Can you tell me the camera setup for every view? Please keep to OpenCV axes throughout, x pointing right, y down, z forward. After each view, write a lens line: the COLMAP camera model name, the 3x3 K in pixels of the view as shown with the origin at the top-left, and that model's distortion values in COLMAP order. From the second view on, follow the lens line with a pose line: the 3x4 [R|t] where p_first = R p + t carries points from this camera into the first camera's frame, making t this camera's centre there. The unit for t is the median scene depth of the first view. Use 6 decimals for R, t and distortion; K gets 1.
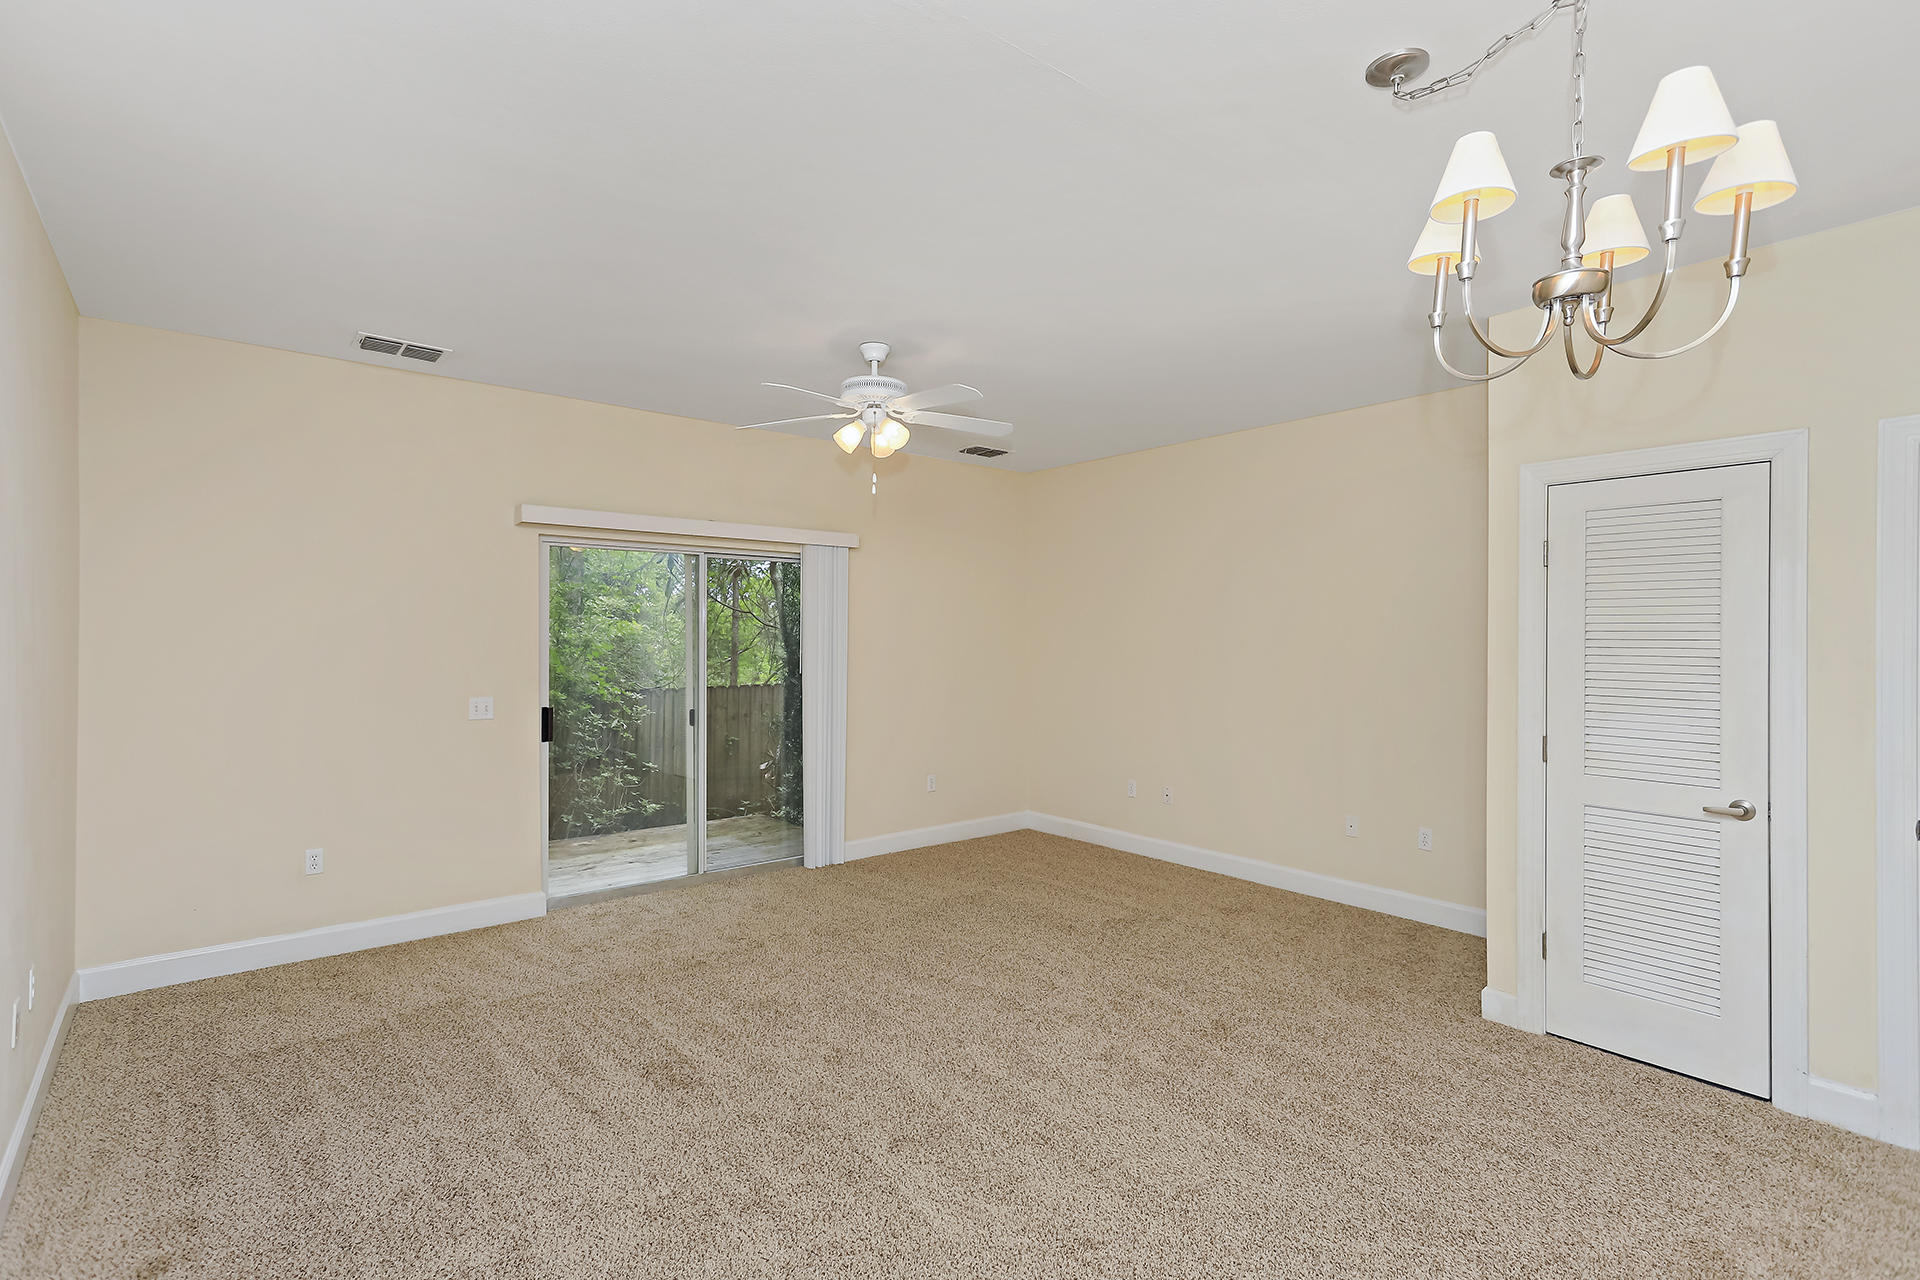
lens RADIAL K [[904.6, 0, 960.0], [0, 904.6, 640.0], [0, 0, 1]] dist [0.015468, 0.000241]
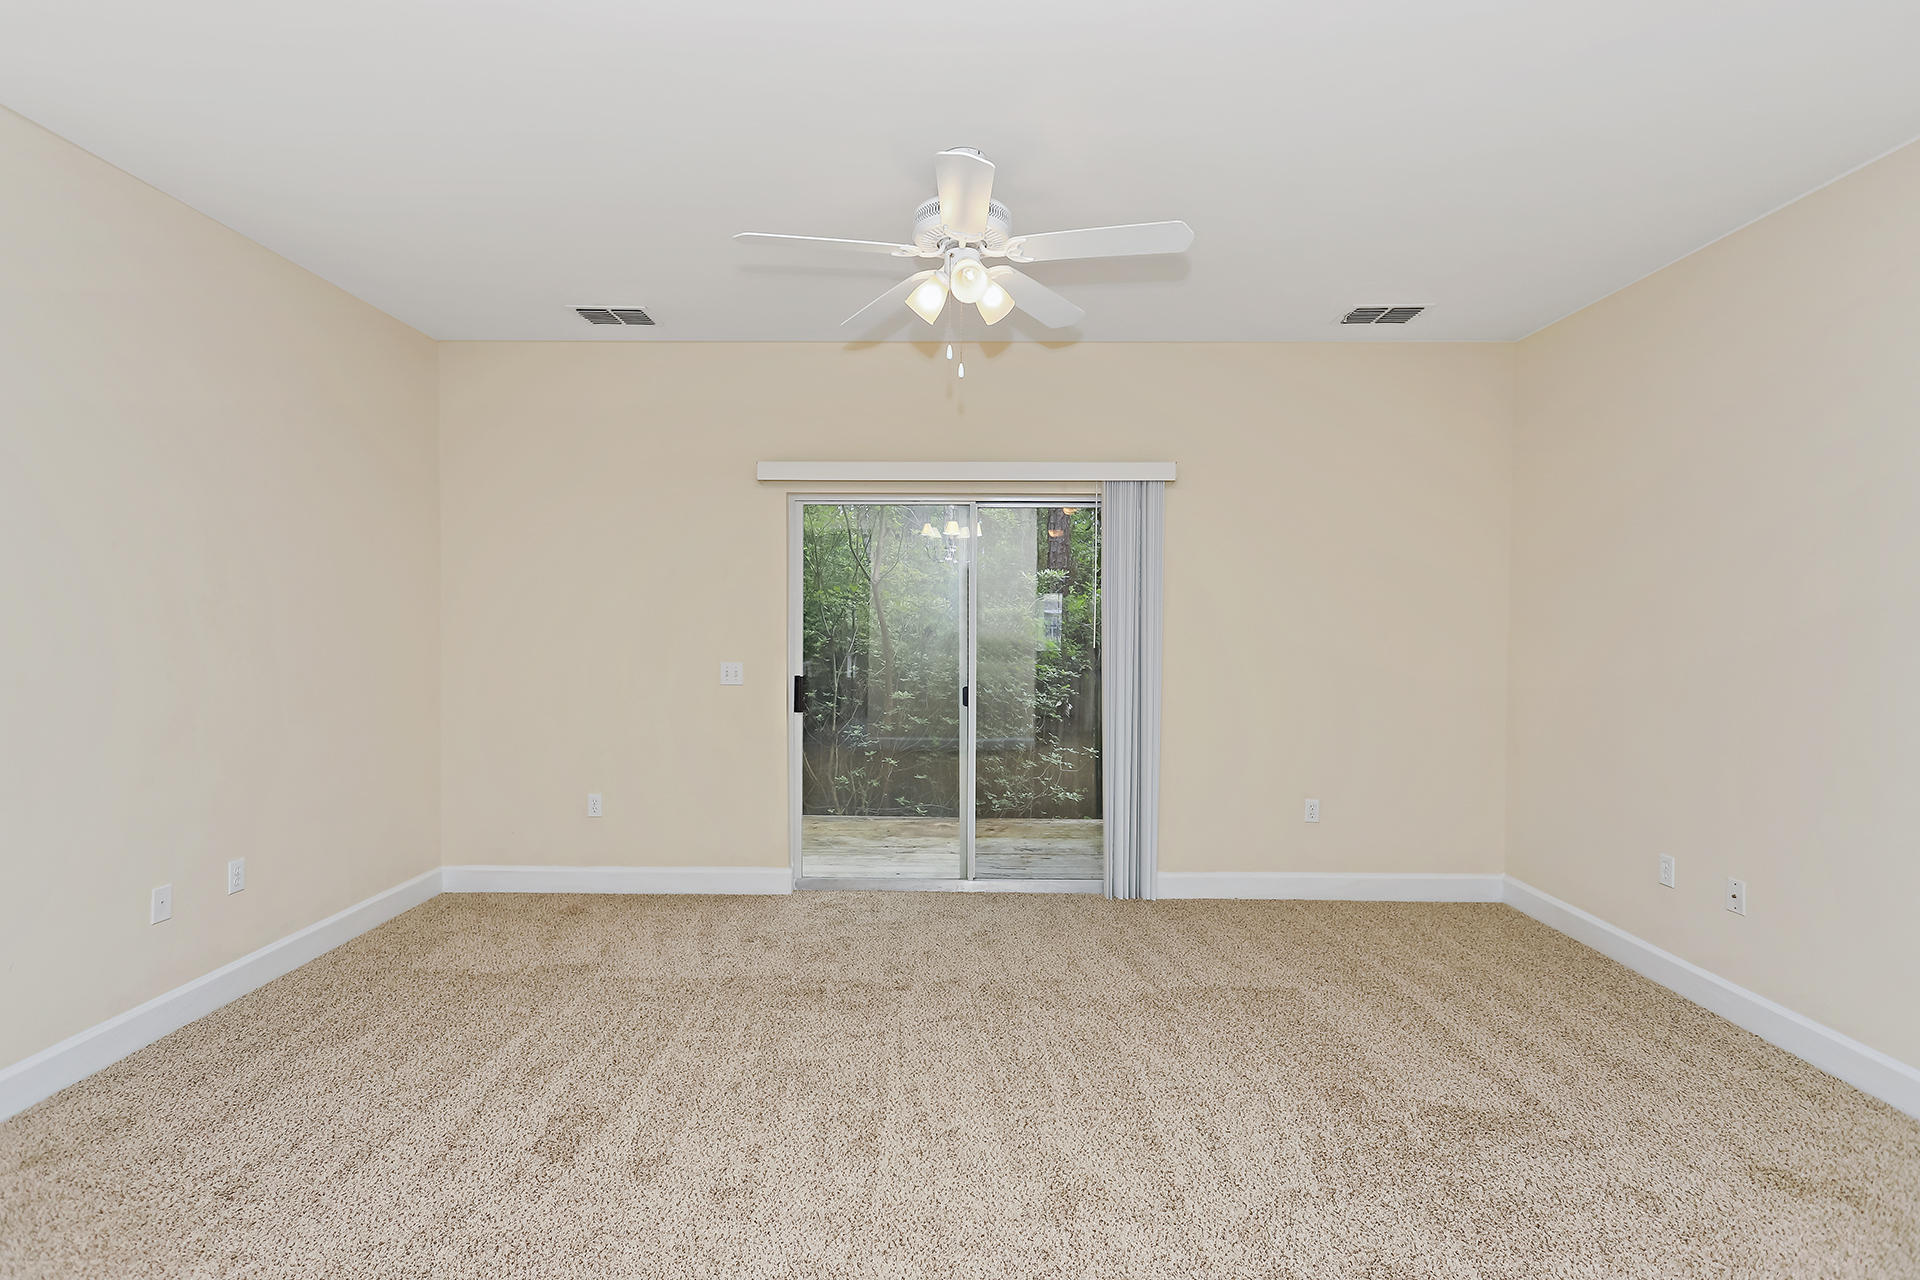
lens RADIAL K [[904.6, 0, 960.0], [0, 904.6, 640.0], [0, 0, 1]] dist [0.015468, 0.000241]
pose [[0.762191, 0.011514, -0.647250, 0.284858], [-0.003674, 0.999903, 0.013461, 0.023468], [0.647342, -0.007882, 0.762159, 0.388795]]
